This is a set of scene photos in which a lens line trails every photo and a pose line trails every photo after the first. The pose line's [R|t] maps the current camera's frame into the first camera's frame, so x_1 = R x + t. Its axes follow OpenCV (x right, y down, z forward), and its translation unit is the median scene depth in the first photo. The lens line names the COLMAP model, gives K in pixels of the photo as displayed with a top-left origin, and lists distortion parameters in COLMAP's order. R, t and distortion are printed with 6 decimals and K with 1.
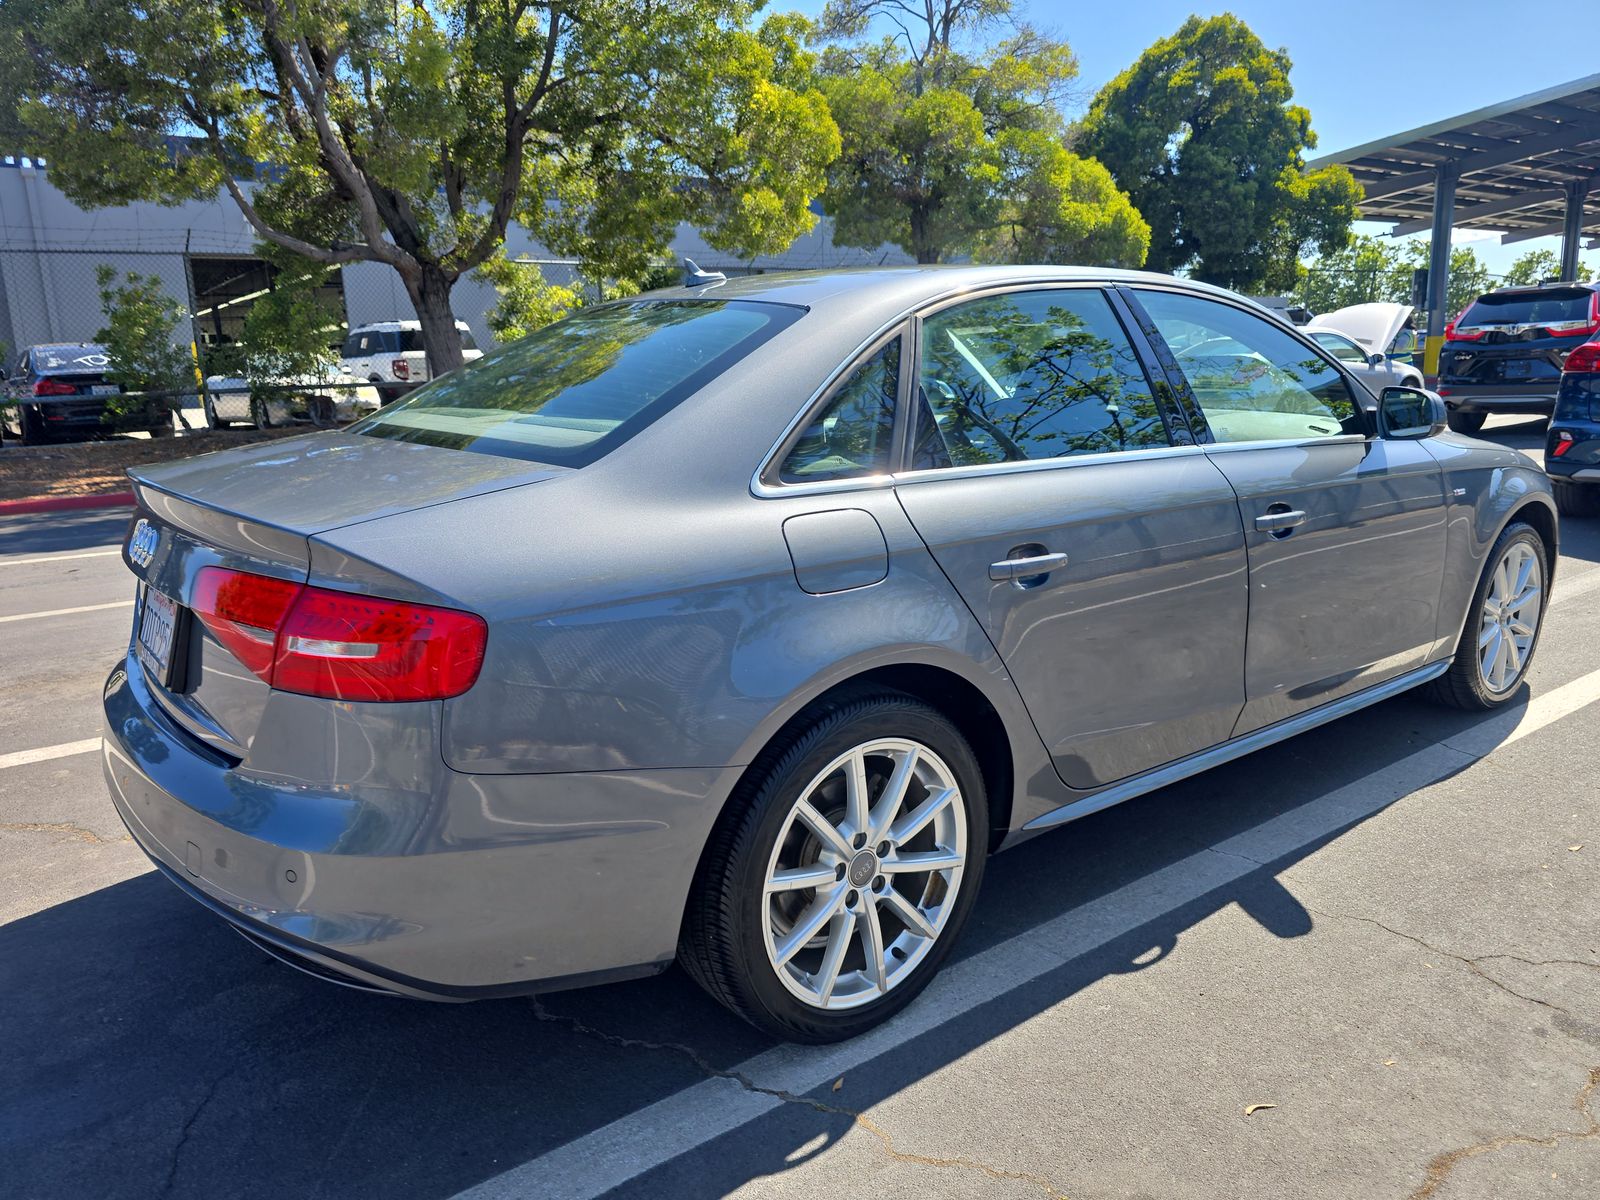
lens RADIAL K [[1073.2, 0, 800.0], [0, 1073.2, 600.0], [0, 0, 1]] dist [0.015226, -0.003251]
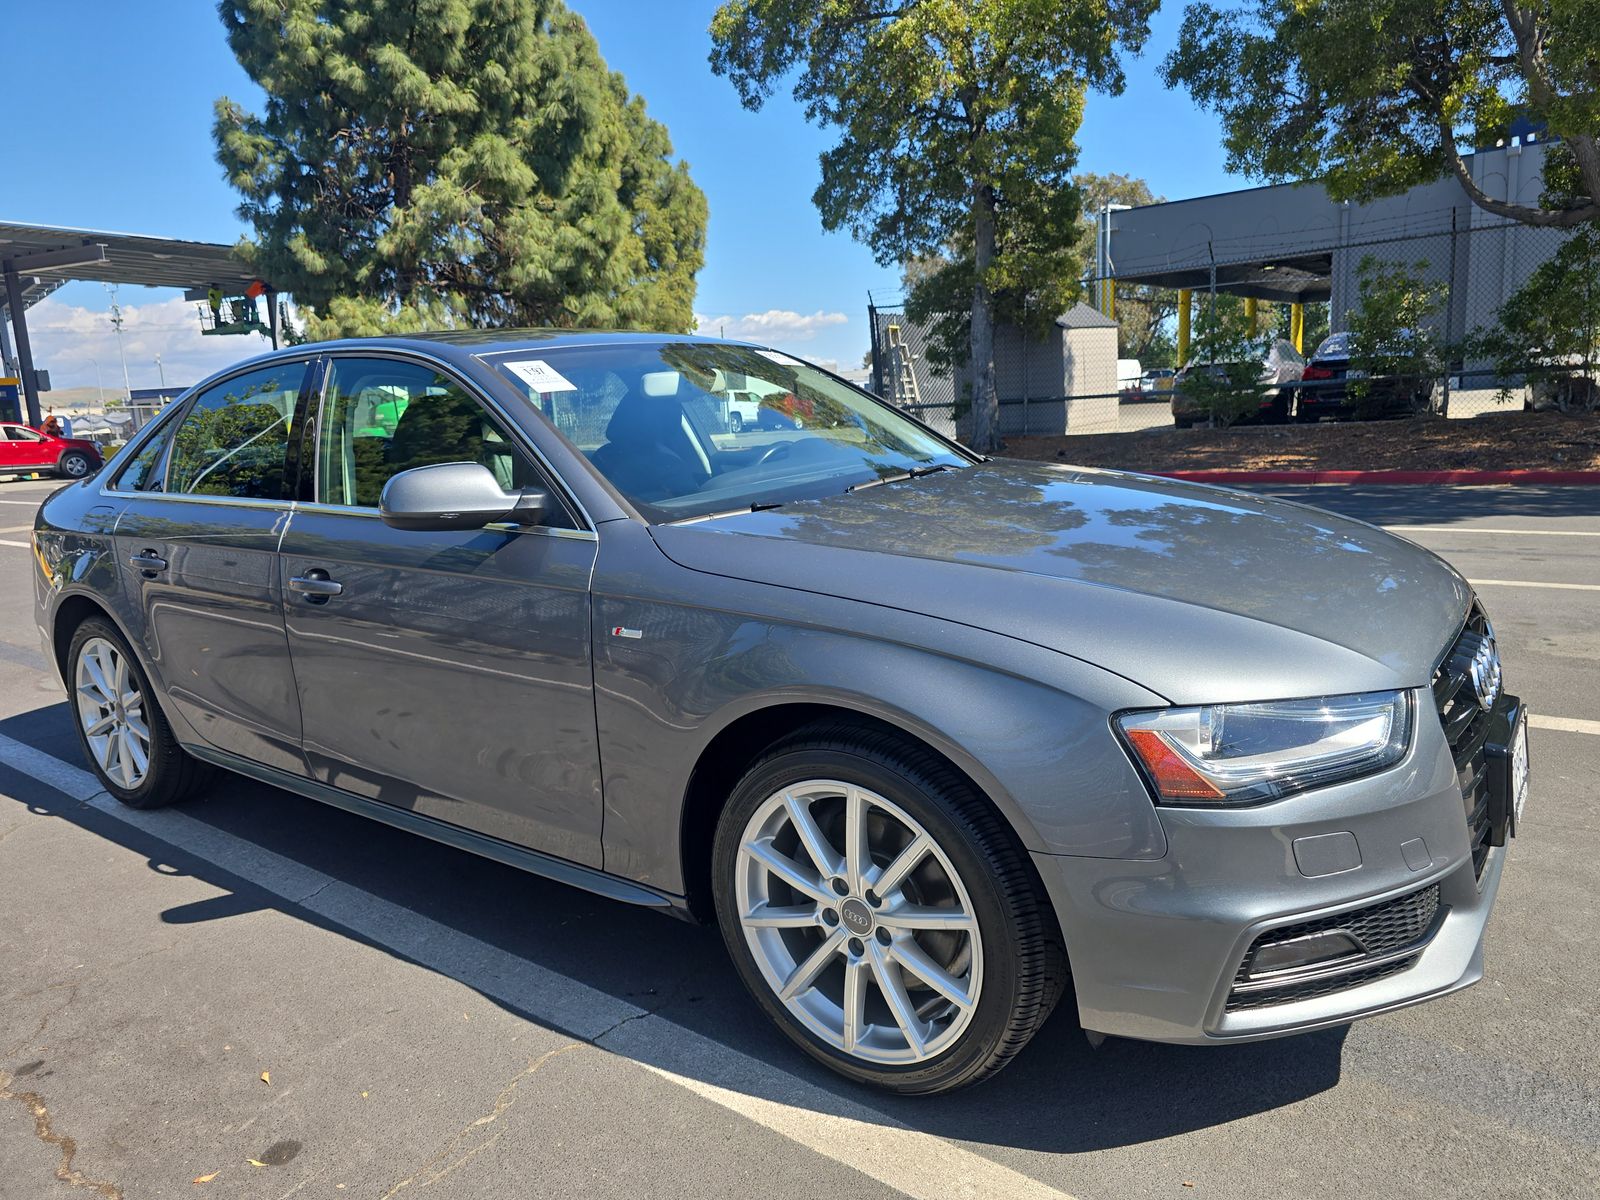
lens RADIAL K [[1066.1, 0, 828.2], [0, 1066.1, 592.0], [0, 0, 1]] dist [0.164360, -0.164794]
pose [[0.295030, 0.188187, -0.936773, 0.263759], [-0.170985, 0.974985, 0.142013, -0.050197], [0.940065, 0.118276, 0.319827, 0.190086]]
